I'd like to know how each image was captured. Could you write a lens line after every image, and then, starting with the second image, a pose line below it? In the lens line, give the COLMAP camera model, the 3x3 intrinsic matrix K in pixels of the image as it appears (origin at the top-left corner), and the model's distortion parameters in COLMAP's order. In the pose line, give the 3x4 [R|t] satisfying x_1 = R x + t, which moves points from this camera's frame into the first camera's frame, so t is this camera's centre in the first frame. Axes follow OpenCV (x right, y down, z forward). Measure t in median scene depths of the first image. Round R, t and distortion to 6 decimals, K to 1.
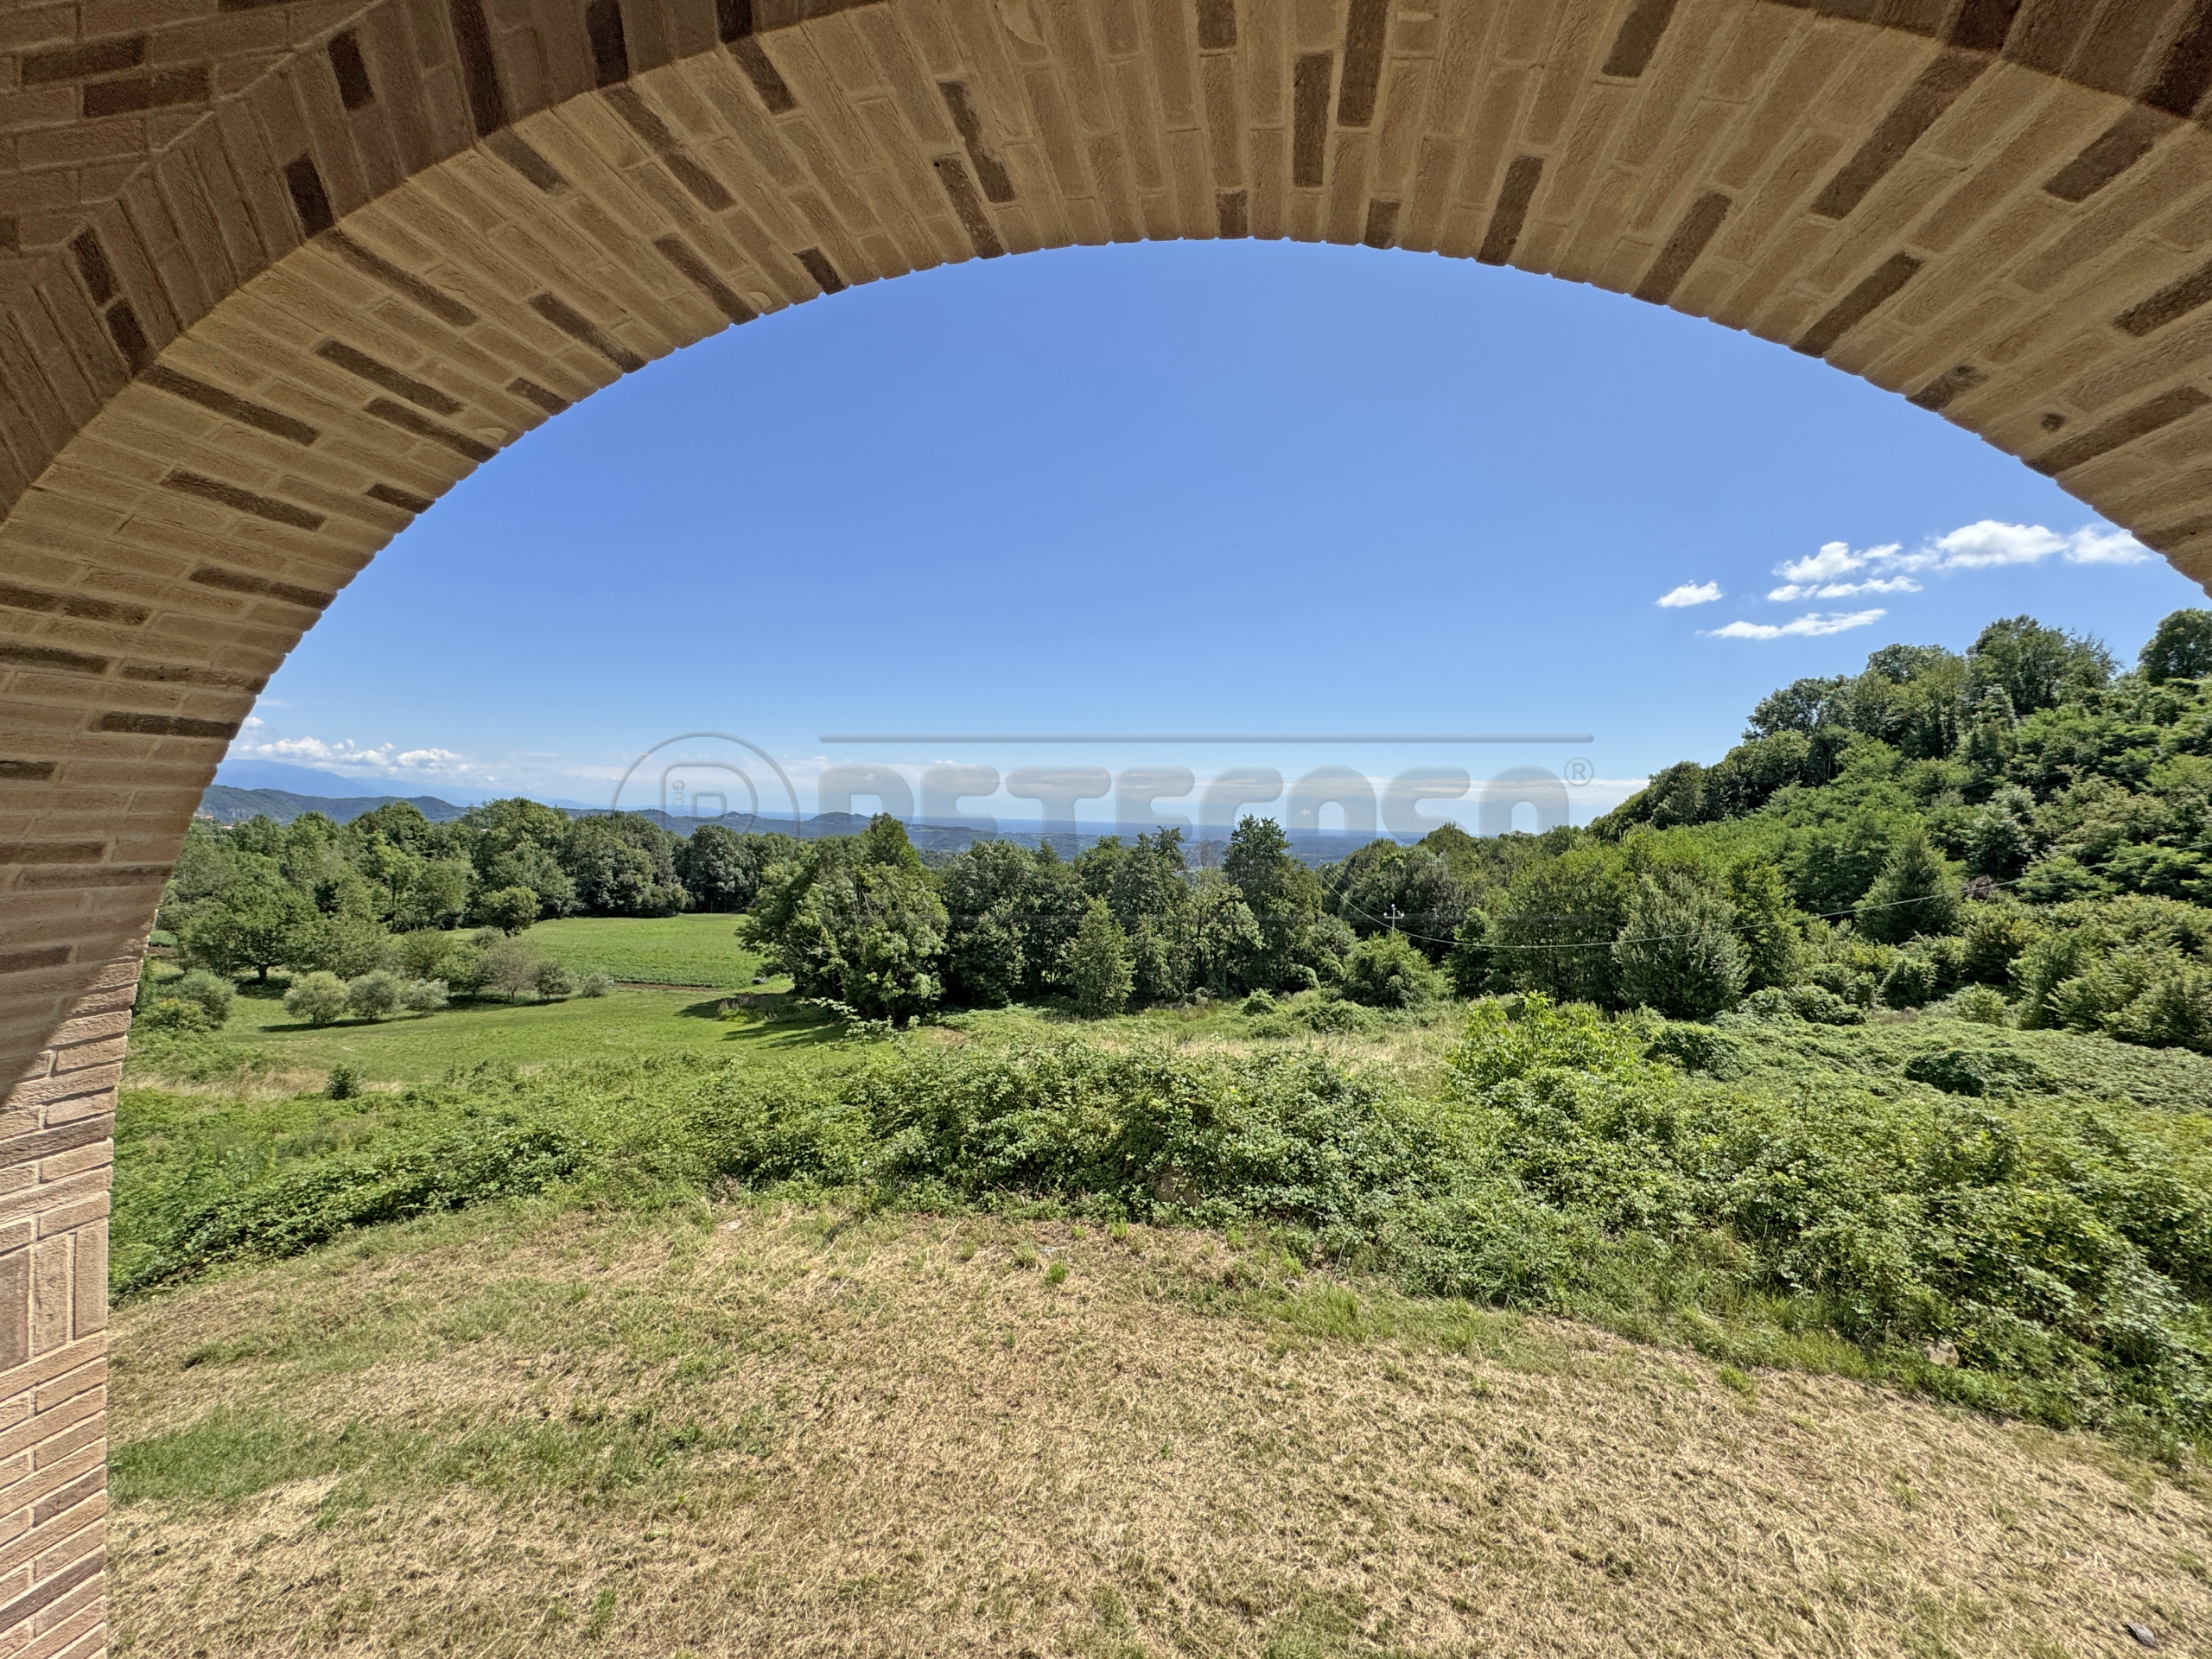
lens RADIAL K [[898.3, 0, 1089.8], [0, 898.3, 842.9], [0, 0, 1]] dist [-0.000258, -0.000053]
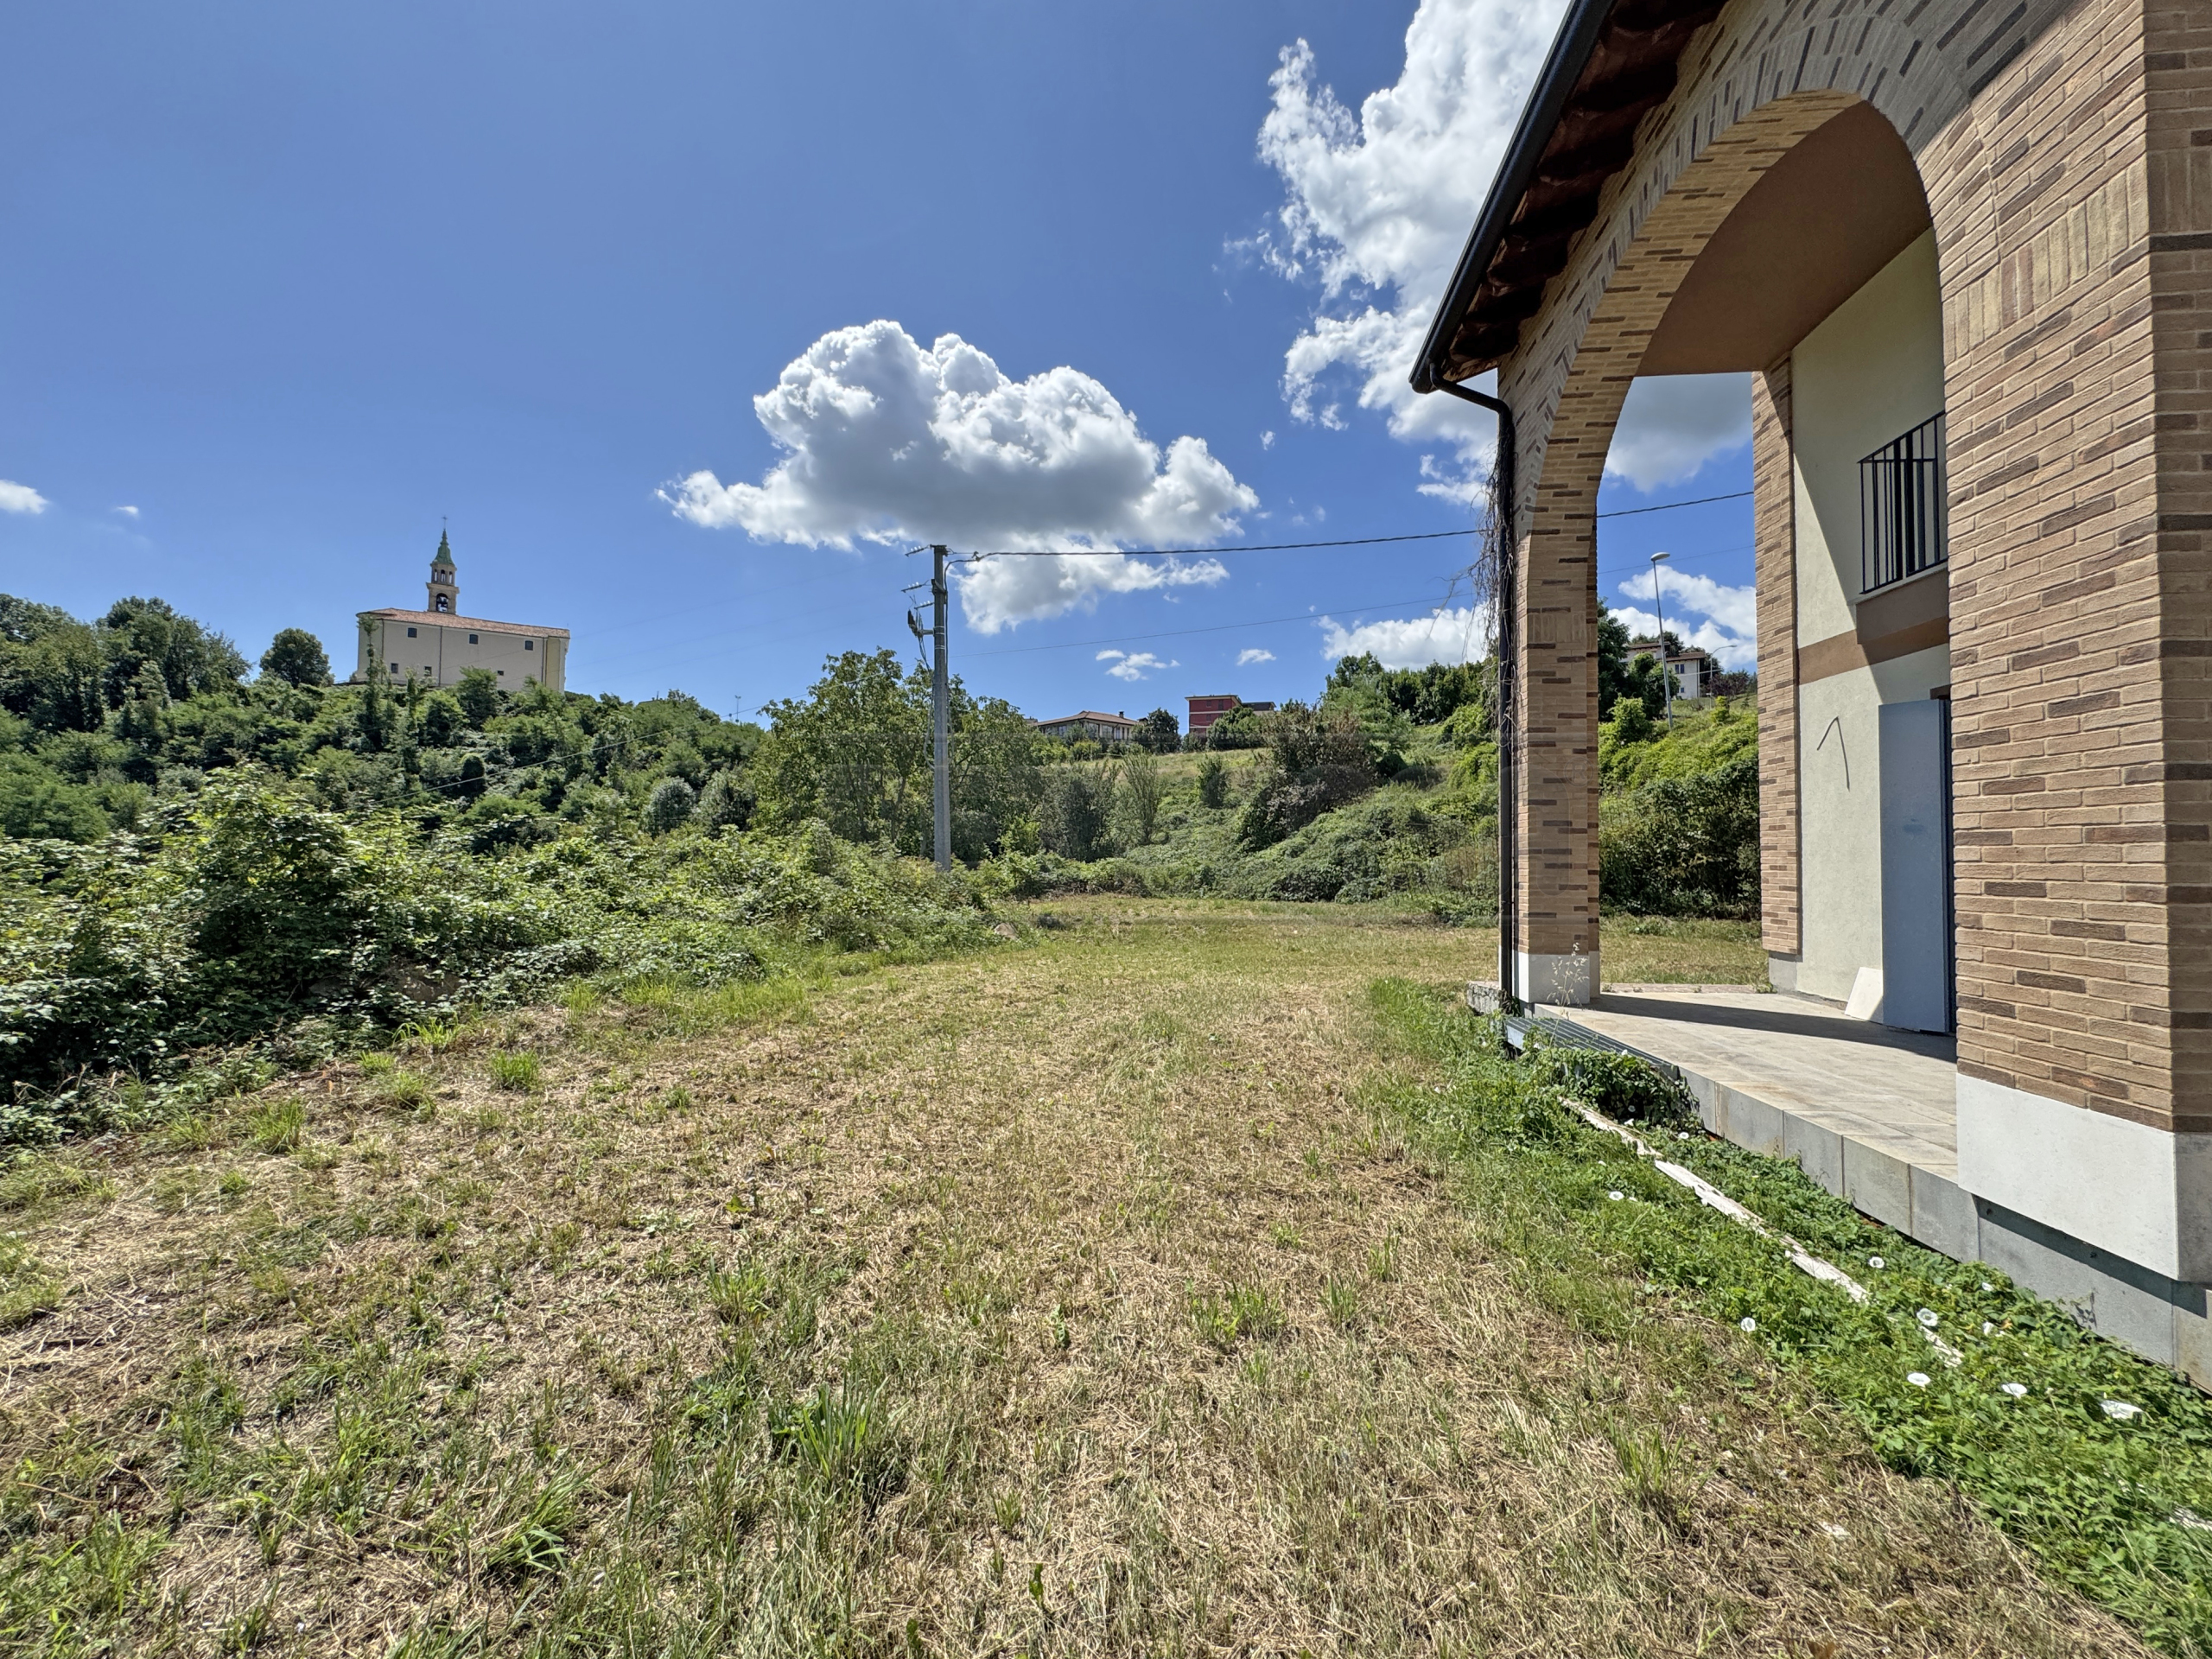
lens RADIAL K [[898.3, 0, 1114.0], [0, 898.3, 831.2], [0, 0, 1]] dist [-0.000258, -0.000053]
pose [[-0.106261, 0.000460, 0.994338, -0.071962], [0.024466, 0.999698, 0.002152, 0.033502], [-0.994037, 0.024556, -0.106240, 0.083557]]
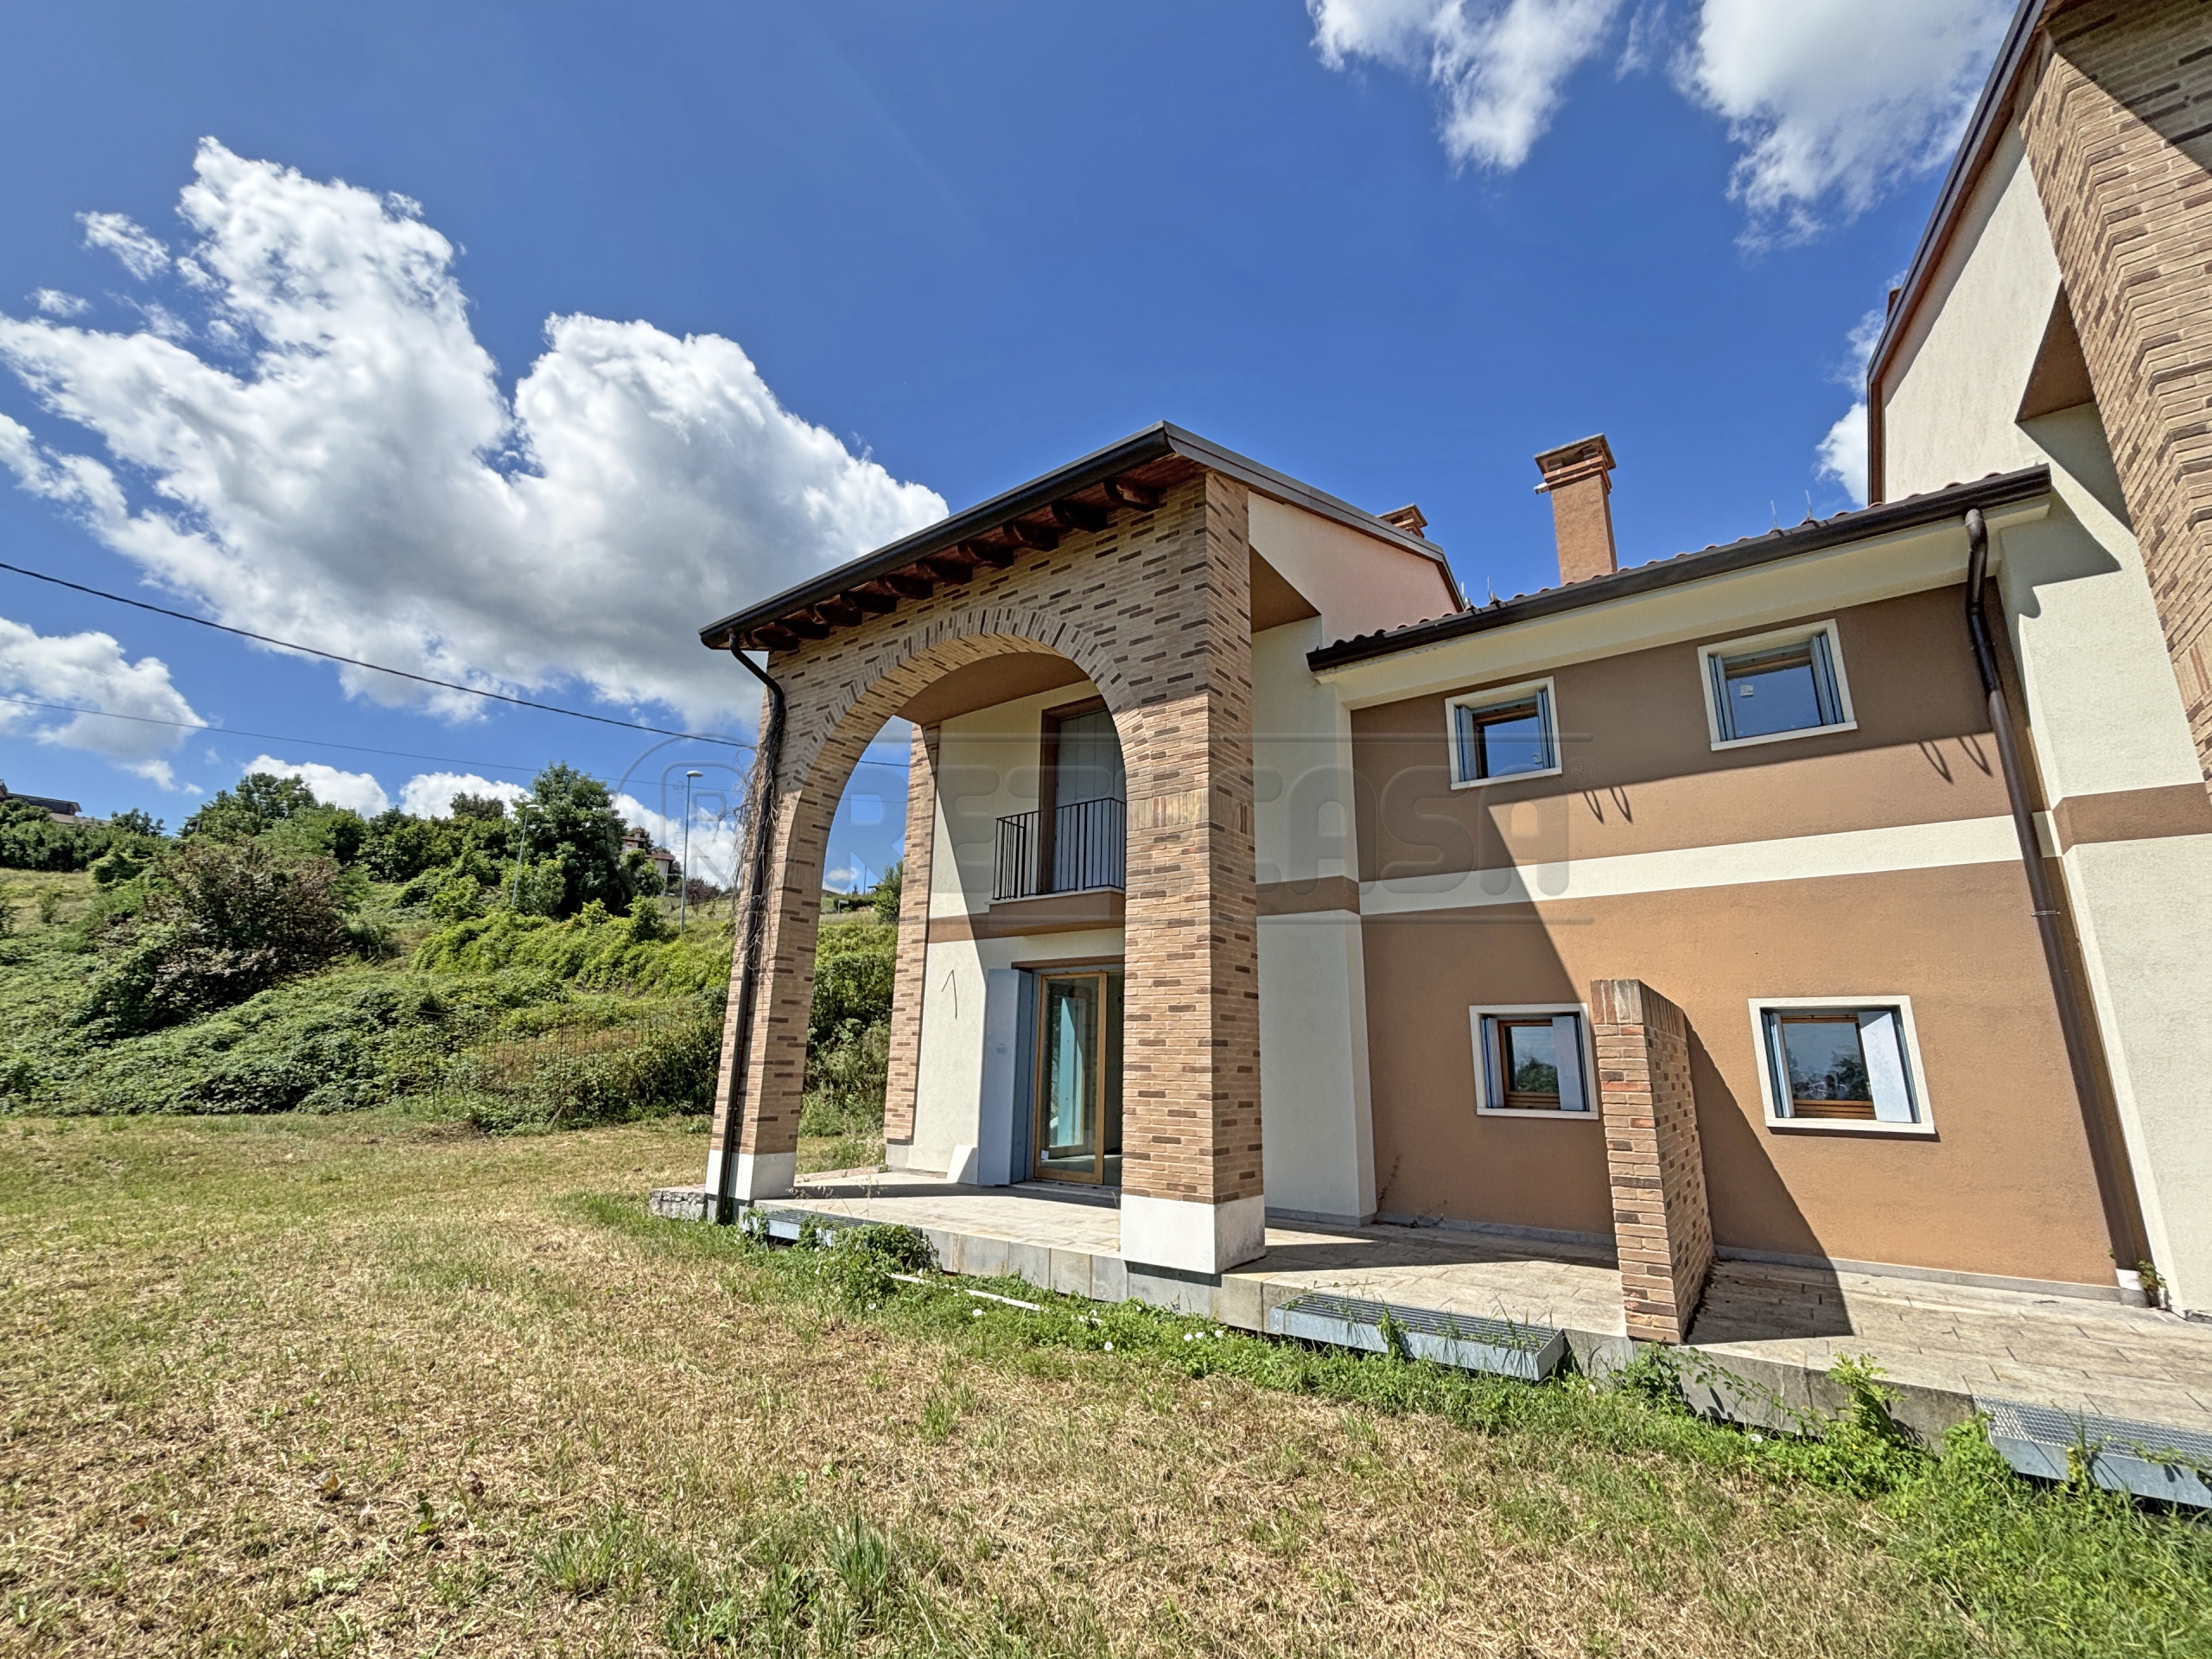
lens RADIAL K [[936.7, 0, 1099.9], [0, 936.7, 821.5], [0, 0, 1]] dist [0.002185, -0.000369]
pose [[-0.908781, 0.060560, 0.412855, -0.069324], [-0.030071, 0.977335, -0.209553, 0.030892], [-0.416188, -0.202853, -0.886362, 0.121648]]
